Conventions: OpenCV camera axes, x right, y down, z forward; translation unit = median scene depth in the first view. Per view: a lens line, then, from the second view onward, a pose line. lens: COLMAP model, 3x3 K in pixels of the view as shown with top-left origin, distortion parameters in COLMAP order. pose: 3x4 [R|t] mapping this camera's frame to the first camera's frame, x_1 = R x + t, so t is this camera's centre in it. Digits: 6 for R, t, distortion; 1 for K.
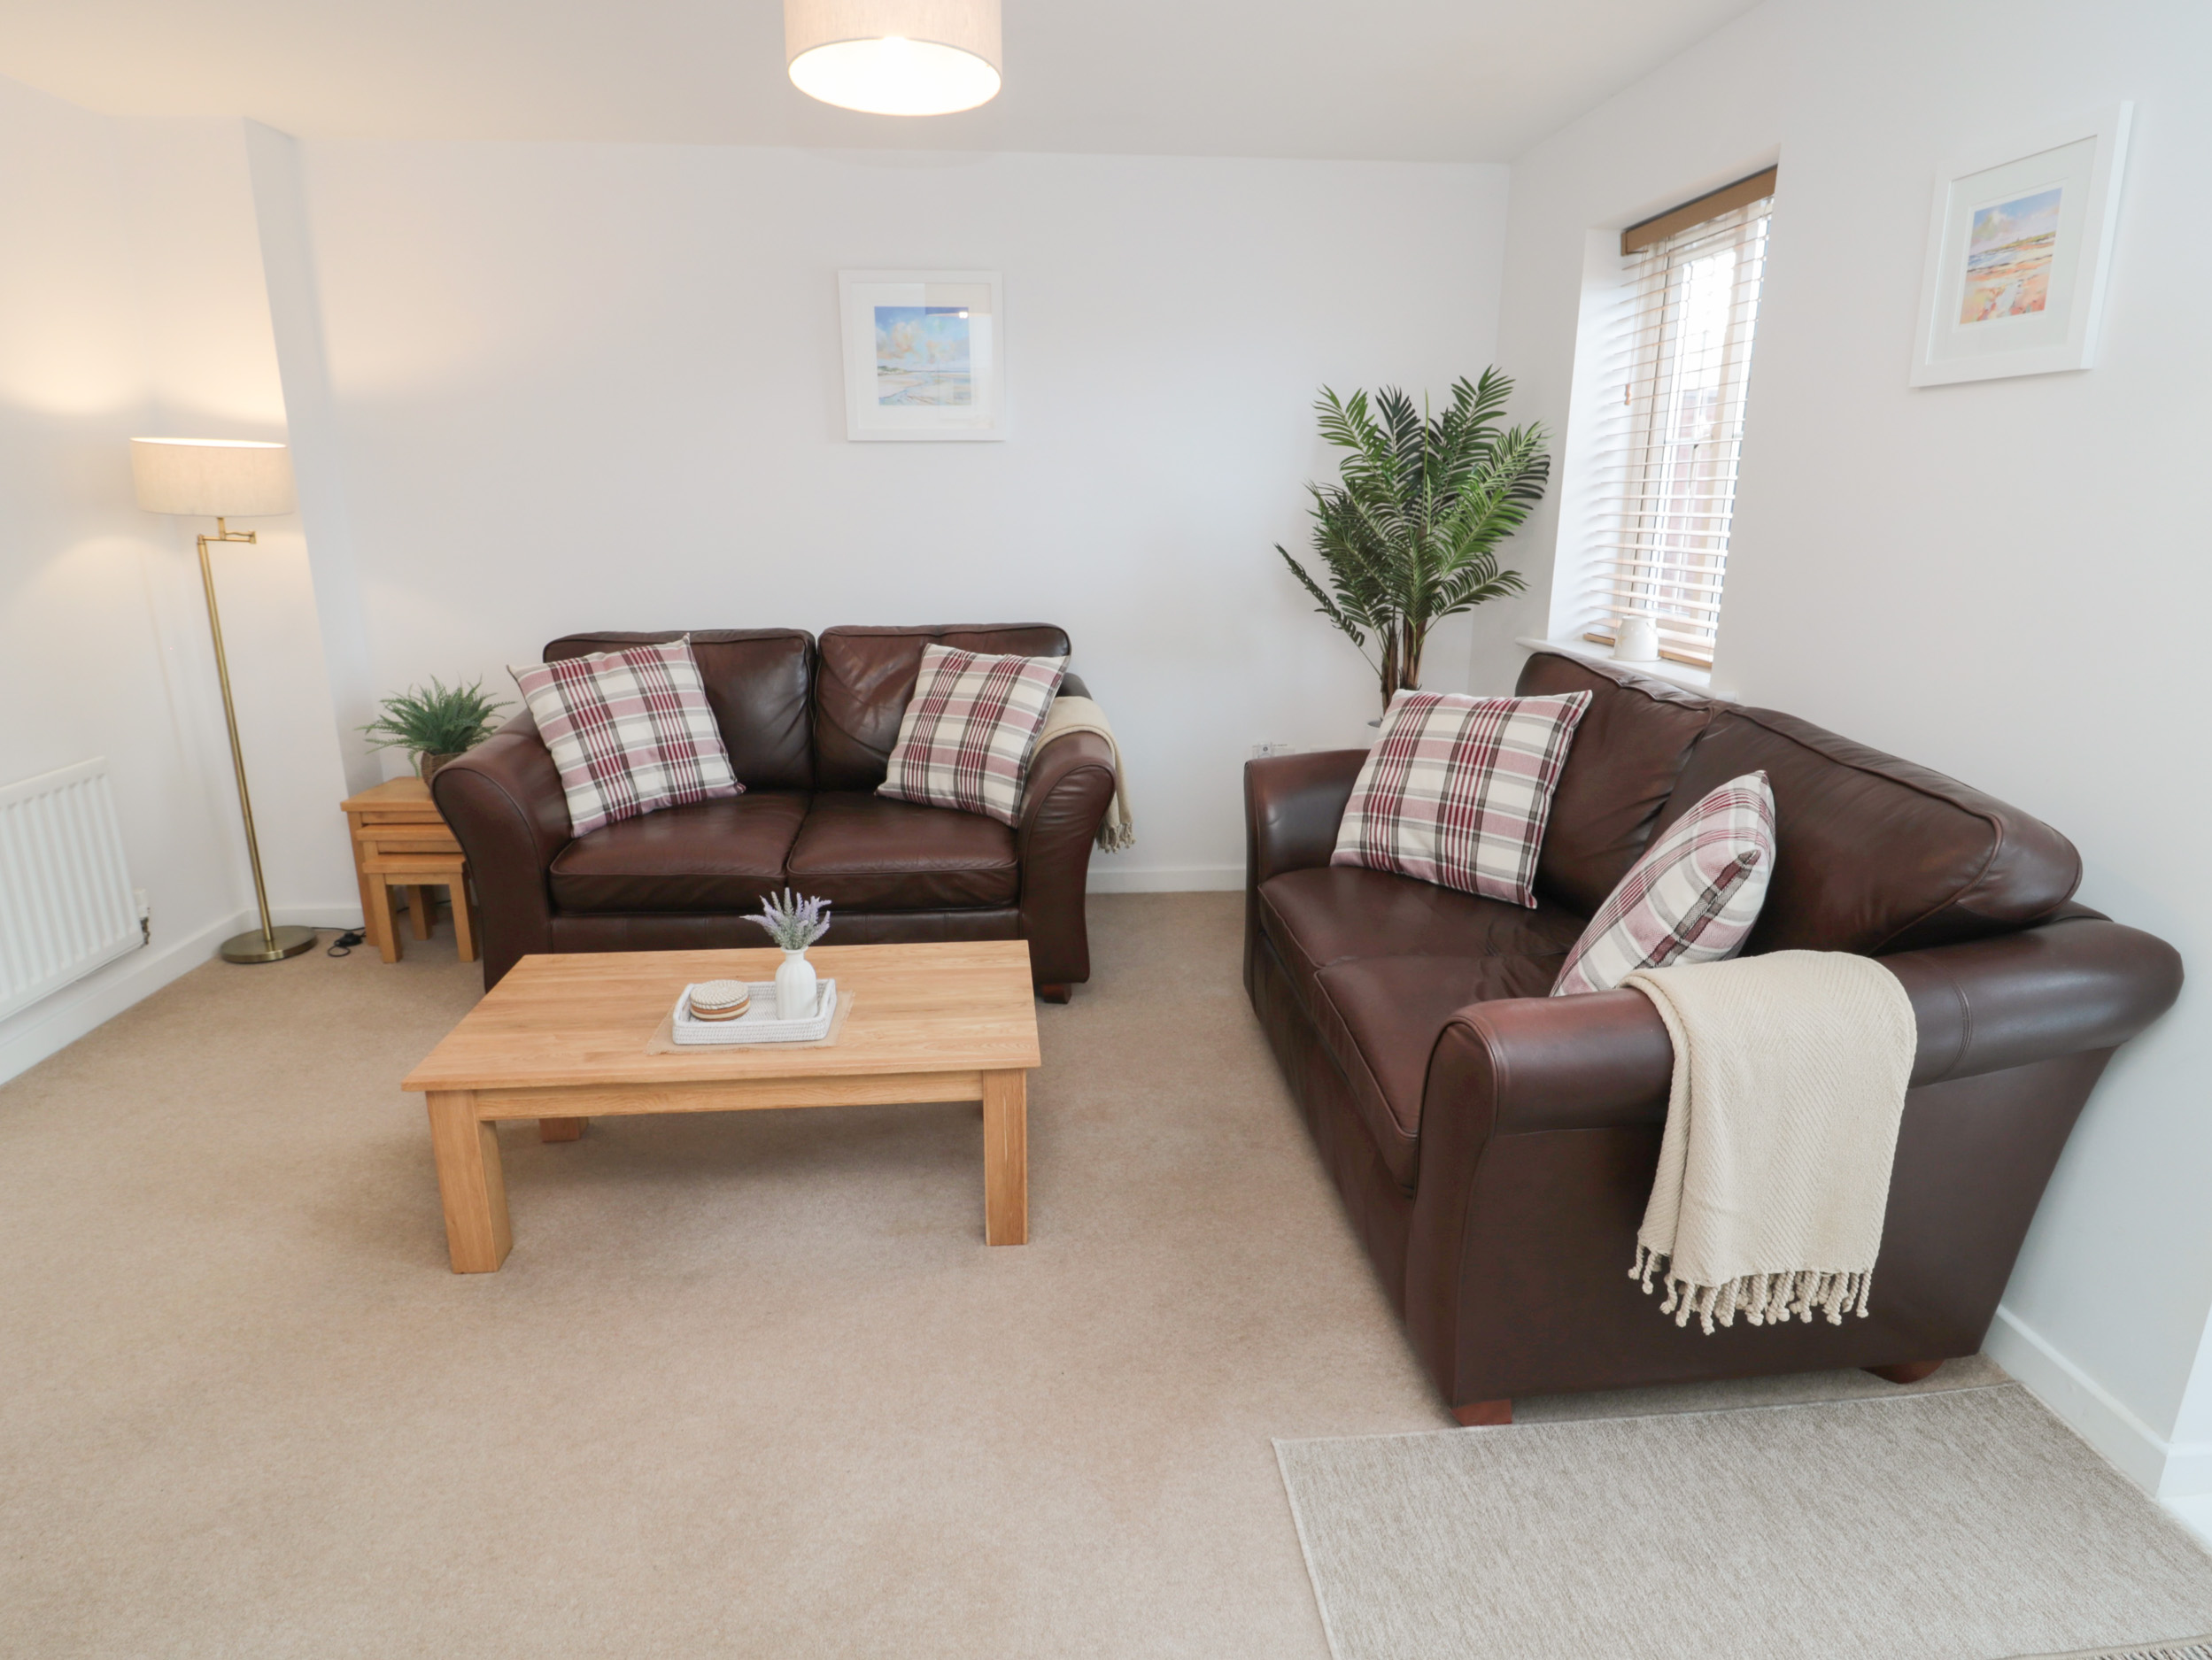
lens RADIAL K [[1259.8, 0, 1086.8], [0, 1259.8, 826.6], [0, 0, 1]] dist [0.012584, -0.000051]
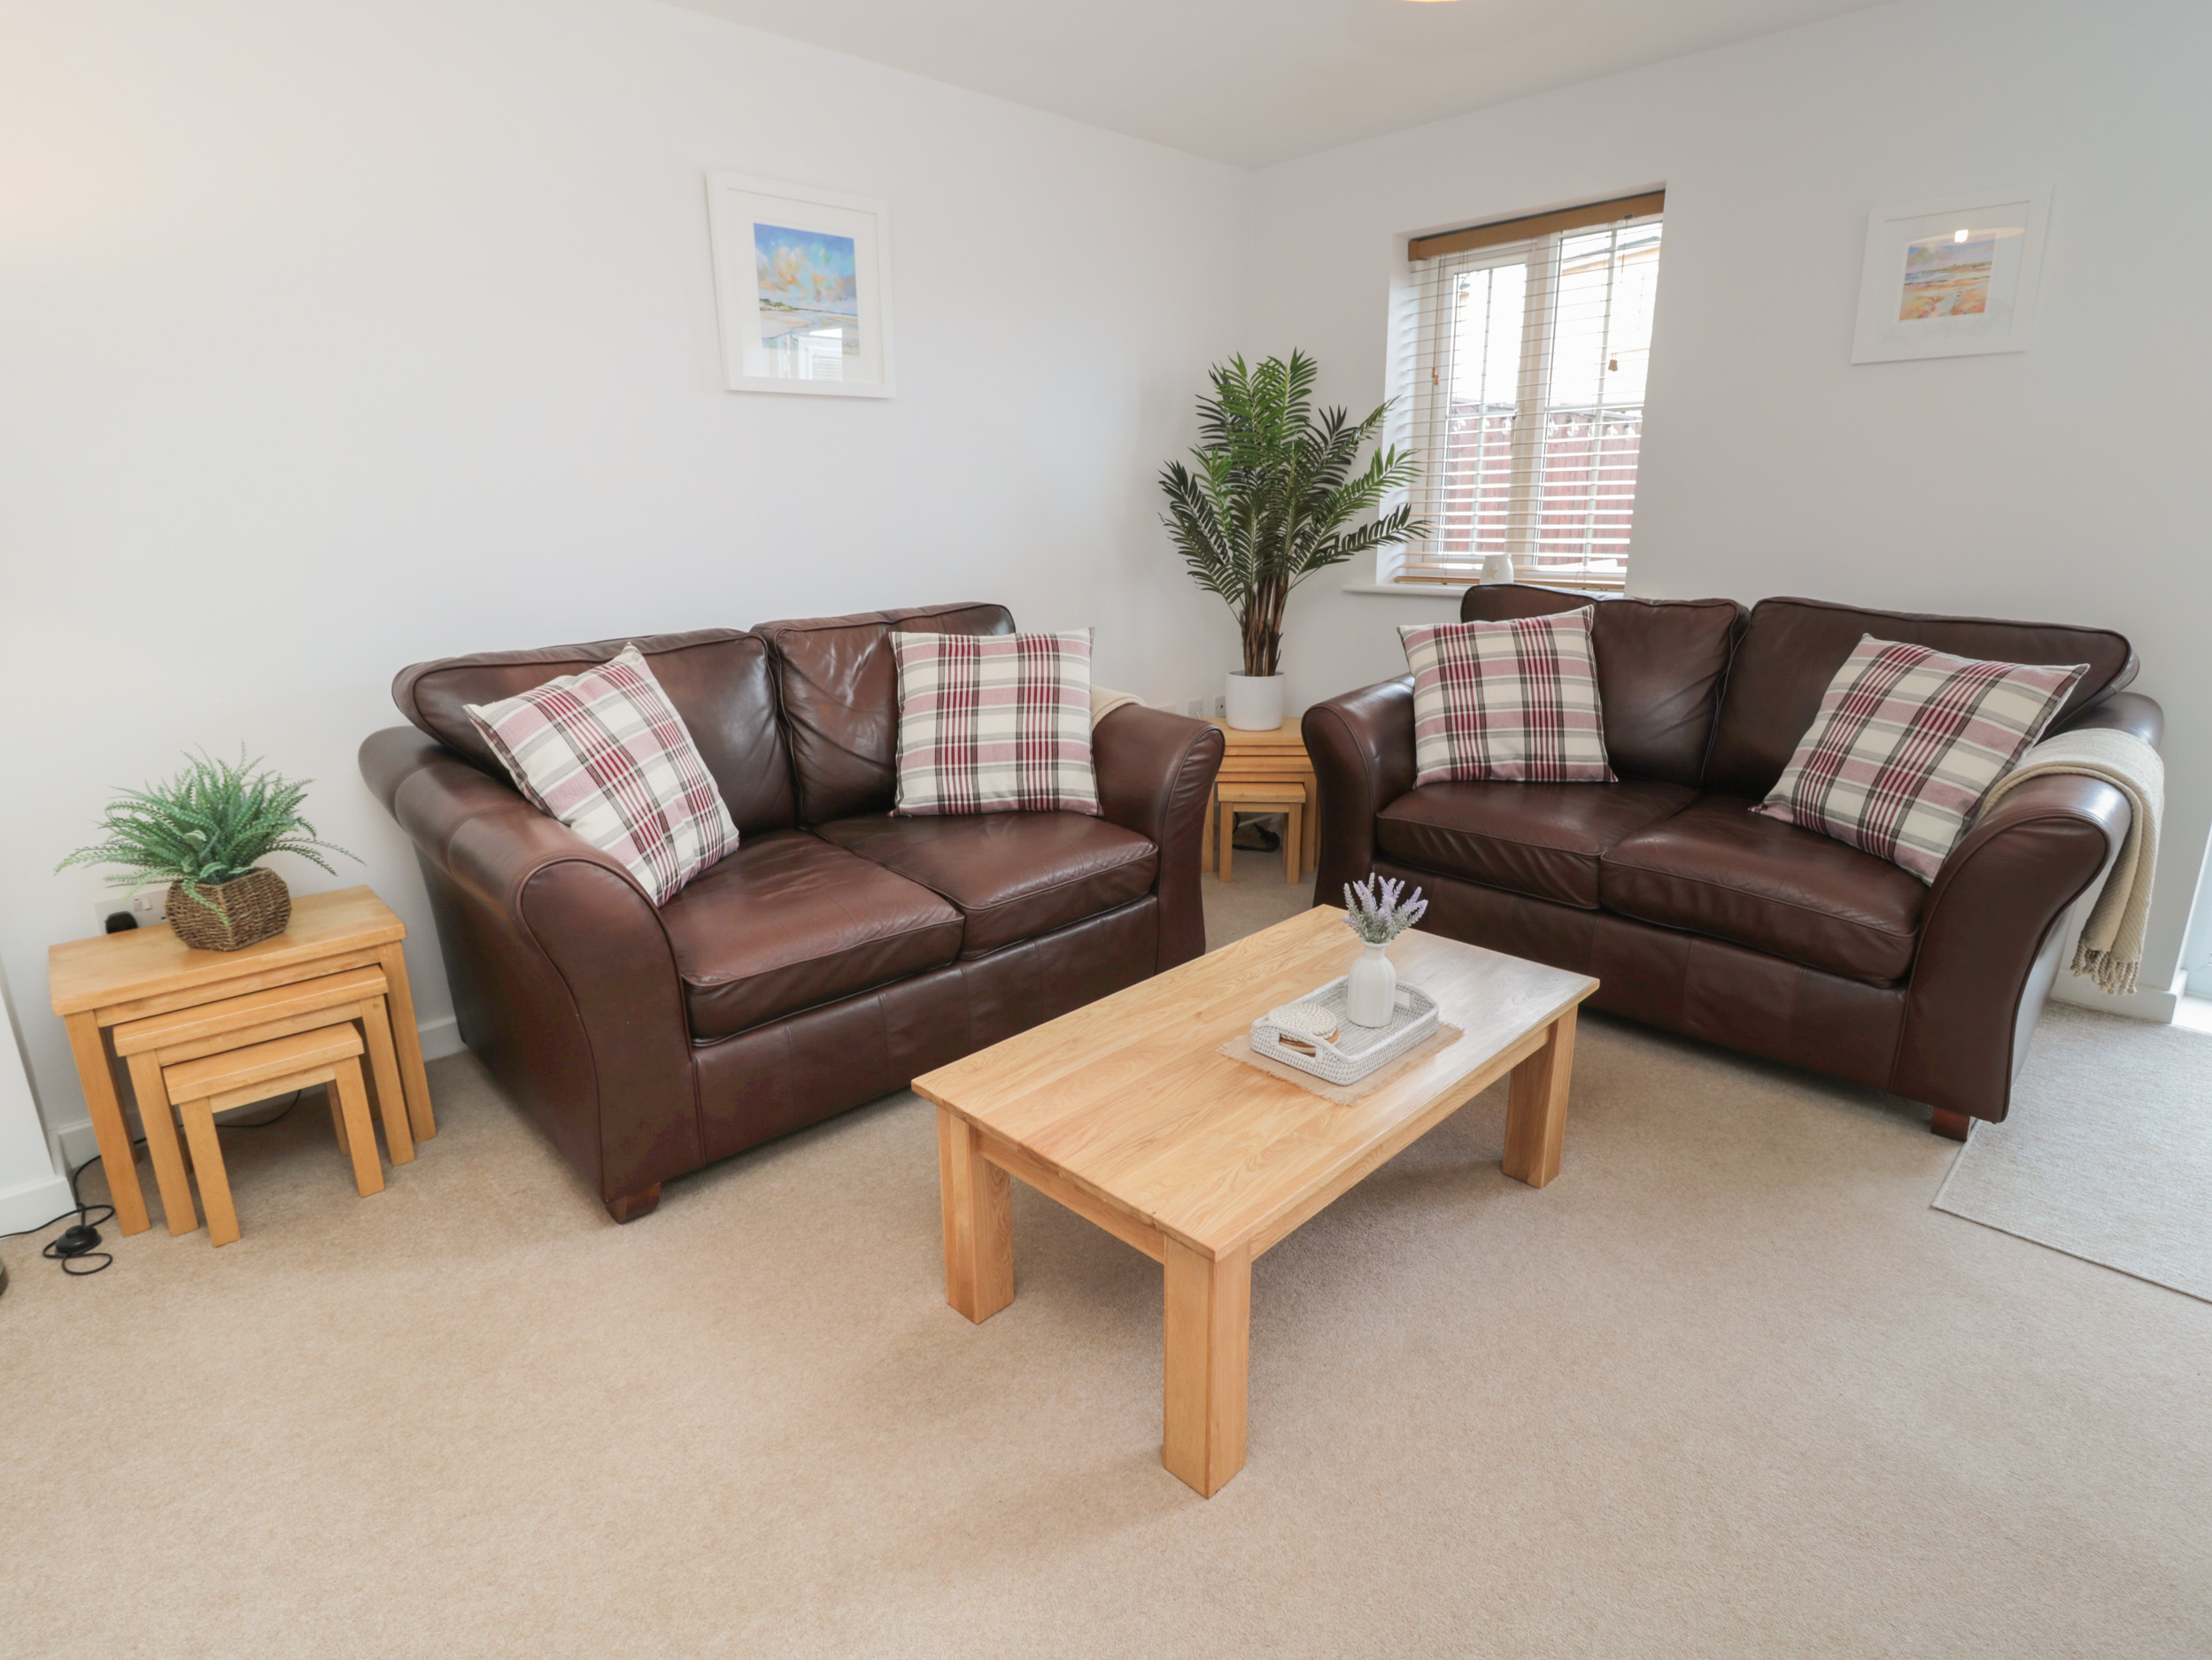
lens RADIAL K [[1173.5, 0, 1103.0], [0, 1173.5, 833.8], [0, 0, 1]] dist [-0.000974, -0.002019]
pose [[0.760845, -0.188217, 0.621039, -0.585996], [0.183343, 0.980372, 0.072503, -0.047271], [-0.622495, 0.058700, 0.780419, 0.328754]]
